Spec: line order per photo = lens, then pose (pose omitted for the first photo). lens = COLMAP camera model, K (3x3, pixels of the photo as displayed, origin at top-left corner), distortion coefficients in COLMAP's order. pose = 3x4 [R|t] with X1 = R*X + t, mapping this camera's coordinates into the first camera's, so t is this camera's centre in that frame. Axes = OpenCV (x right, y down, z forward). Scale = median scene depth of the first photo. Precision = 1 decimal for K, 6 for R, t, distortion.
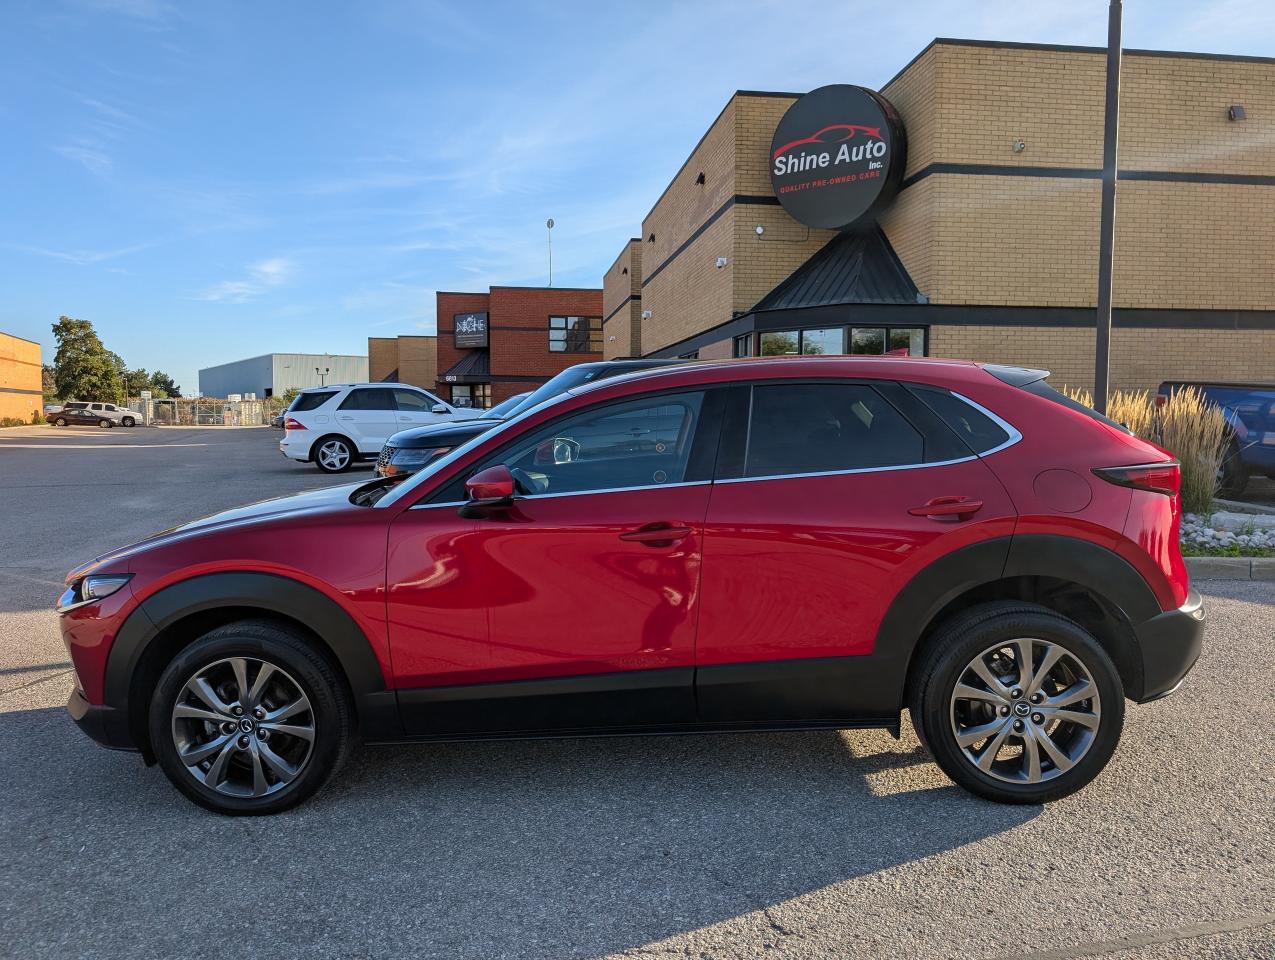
lens RADIAL K [[924.3, 0, 630.6], [0, 924.3, 473.0], [0, 0, 1]] dist [0.006391, -0.001253]
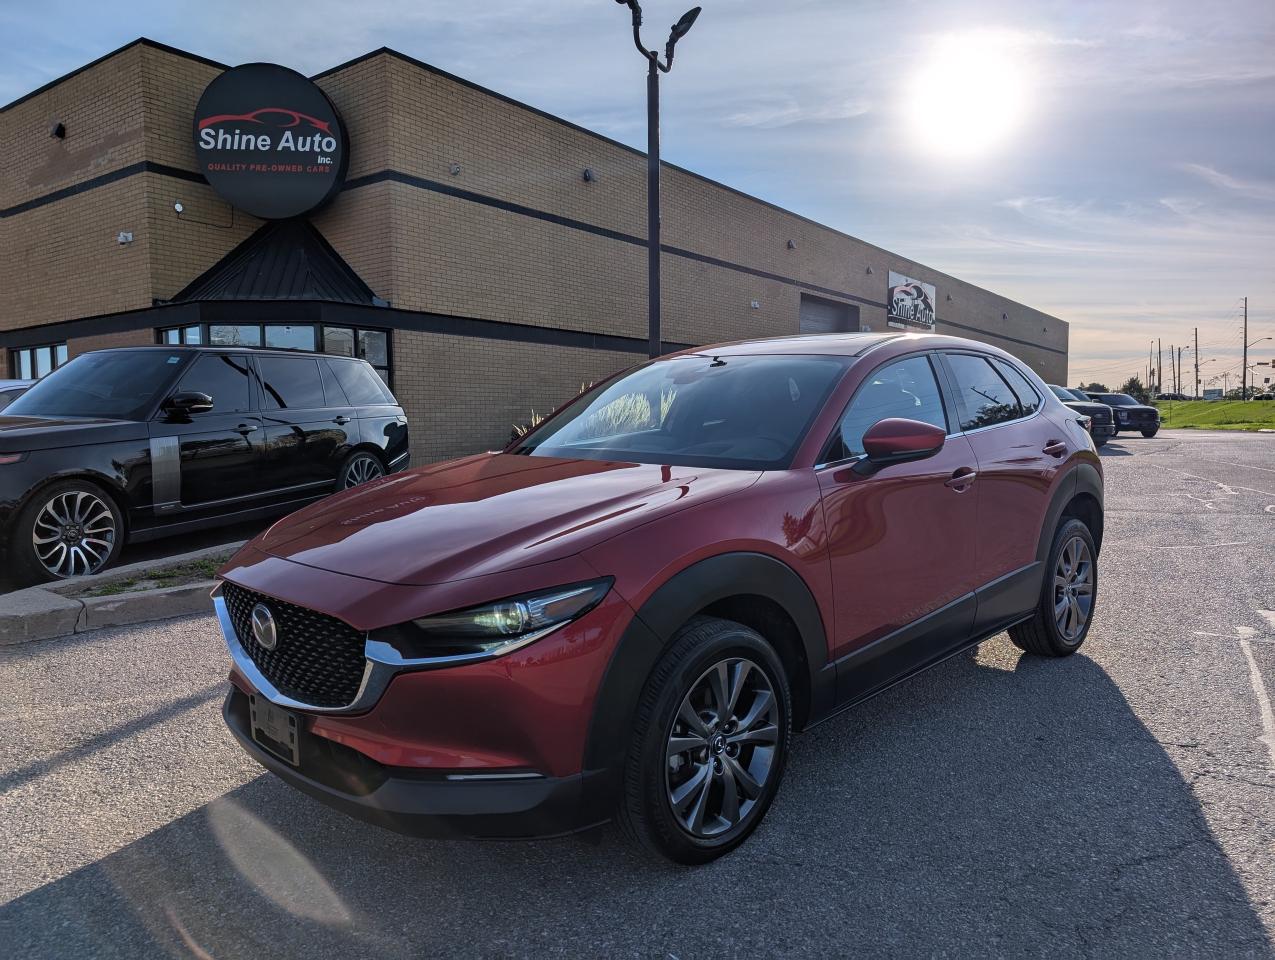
lens RADIAL K [[924.3, 0, 615.8], [0, 924.3, 488.2], [0, 0, 1]] dist [0.006391, -0.001253]
pose [[0.690094, -0.057863, 0.721403, -0.240020], [0.059086, 0.997976, 0.023525, 0.005932], [-0.721304, 0.026390, 0.692116, 0.114544]]
